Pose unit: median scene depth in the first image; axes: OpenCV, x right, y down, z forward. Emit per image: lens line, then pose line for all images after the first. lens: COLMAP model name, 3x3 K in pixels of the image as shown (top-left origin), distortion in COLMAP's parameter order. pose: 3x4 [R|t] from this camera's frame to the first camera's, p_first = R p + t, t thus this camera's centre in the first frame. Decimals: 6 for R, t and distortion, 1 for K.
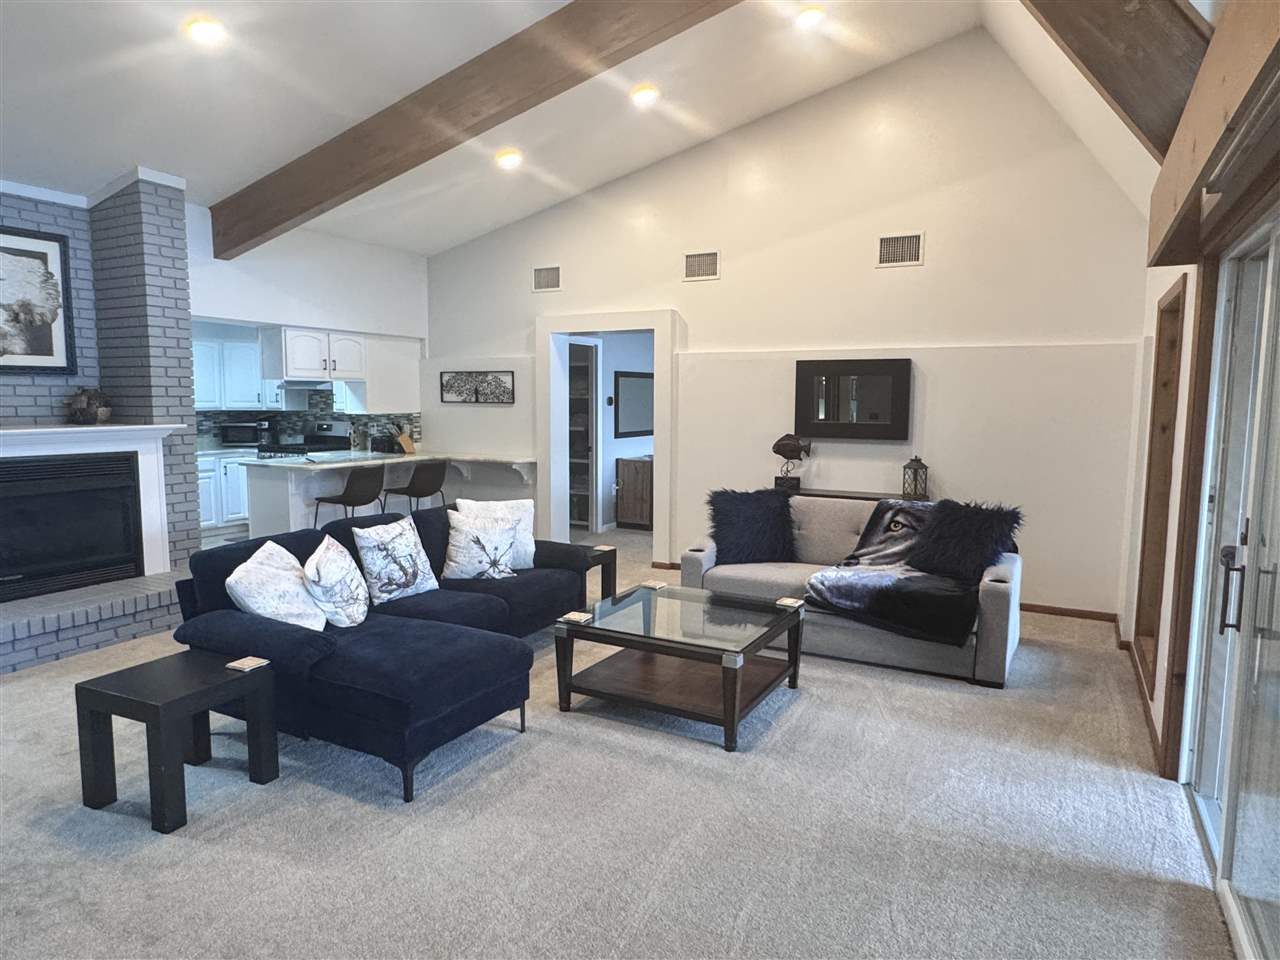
lens RADIAL K [[789.7, 0, 639.5], [0, 789.7, 478.3], [0, 0, 1]] dist [0.000454, 0.001260]
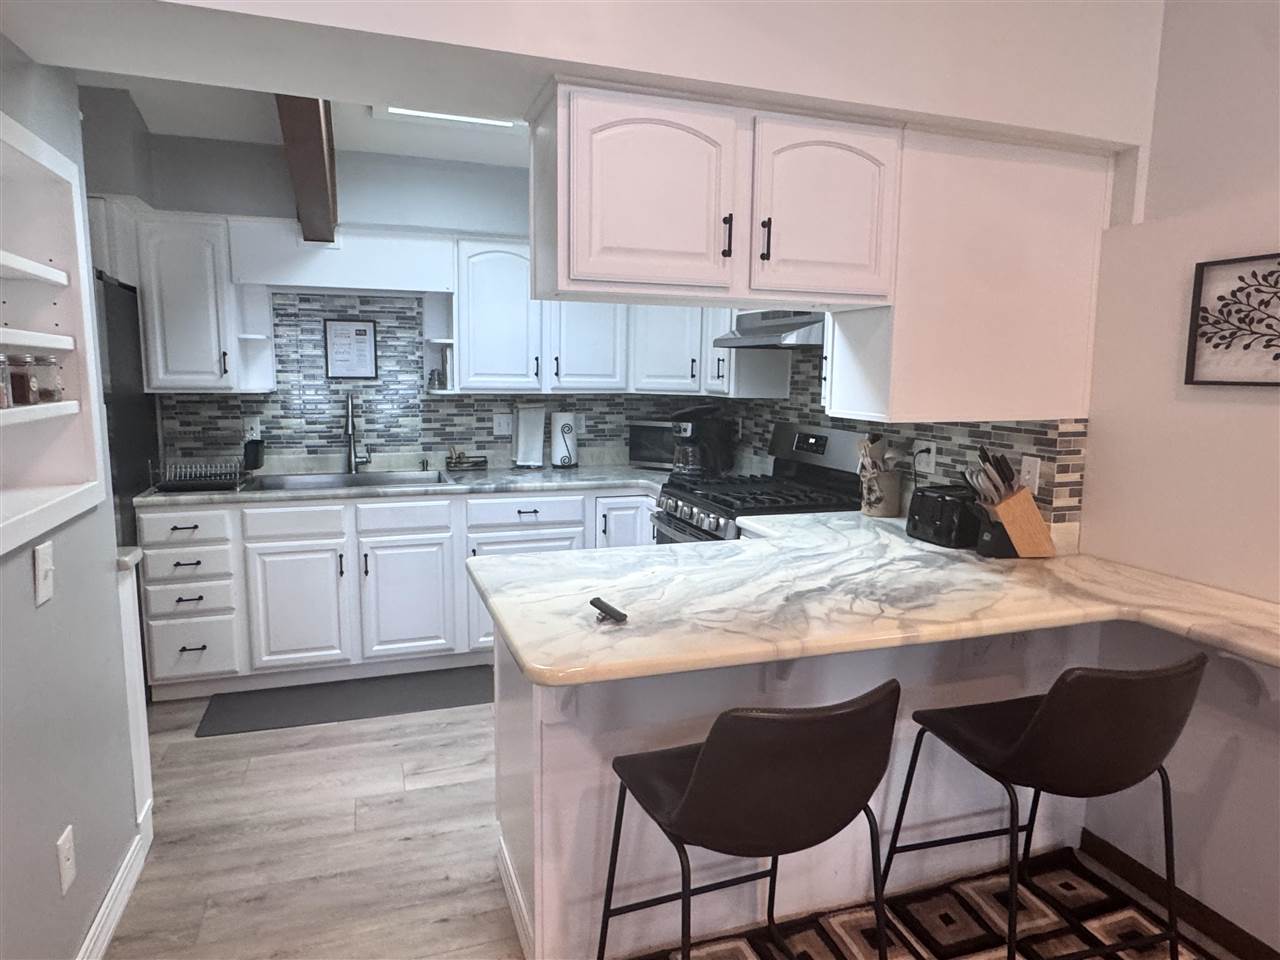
lens RADIAL K [[789.7, 0, 643.3], [0, 789.7, 477.1], [0, 0, 1]] dist [0.000454, 0.001260]
pose [[0.736969, 0.094698, -0.669260, -0.202545], [-0.079675, 0.995405, 0.053110, -0.064678], [0.671214, 0.014183, 0.741128, 0.679383]]
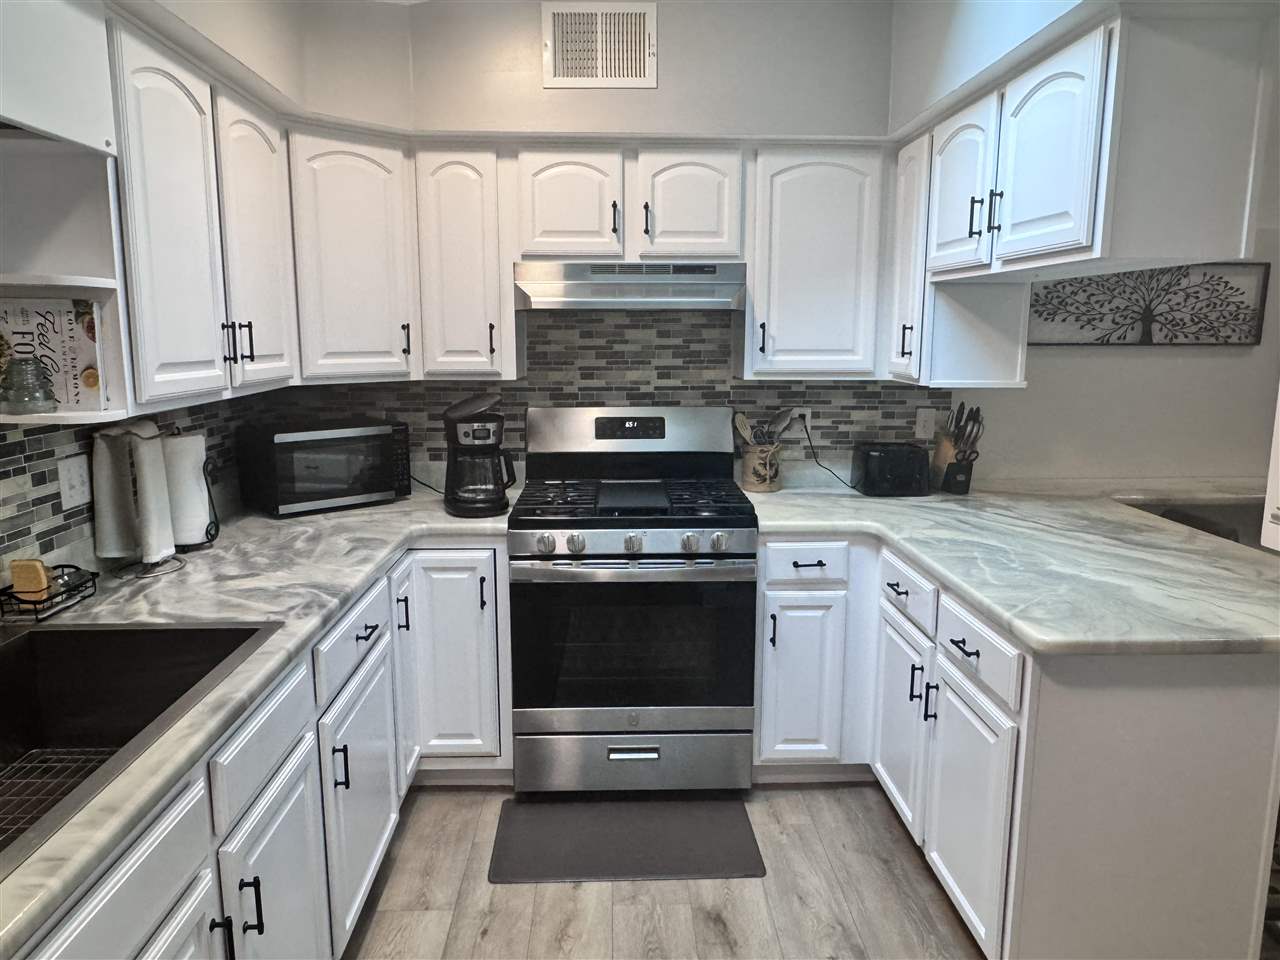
lens RADIAL K [[874.5, 0, 640.8], [0, 874.5, 480.7], [0, 0, 1]] dist [-0.006769, -0.000990]
pose [[0.861617, -0.090914, 0.499350, -0.602940], [0.058557, 0.995063, 0.080127, -0.074773], [-0.504170, -0.039798, 0.862687, 0.719003]]
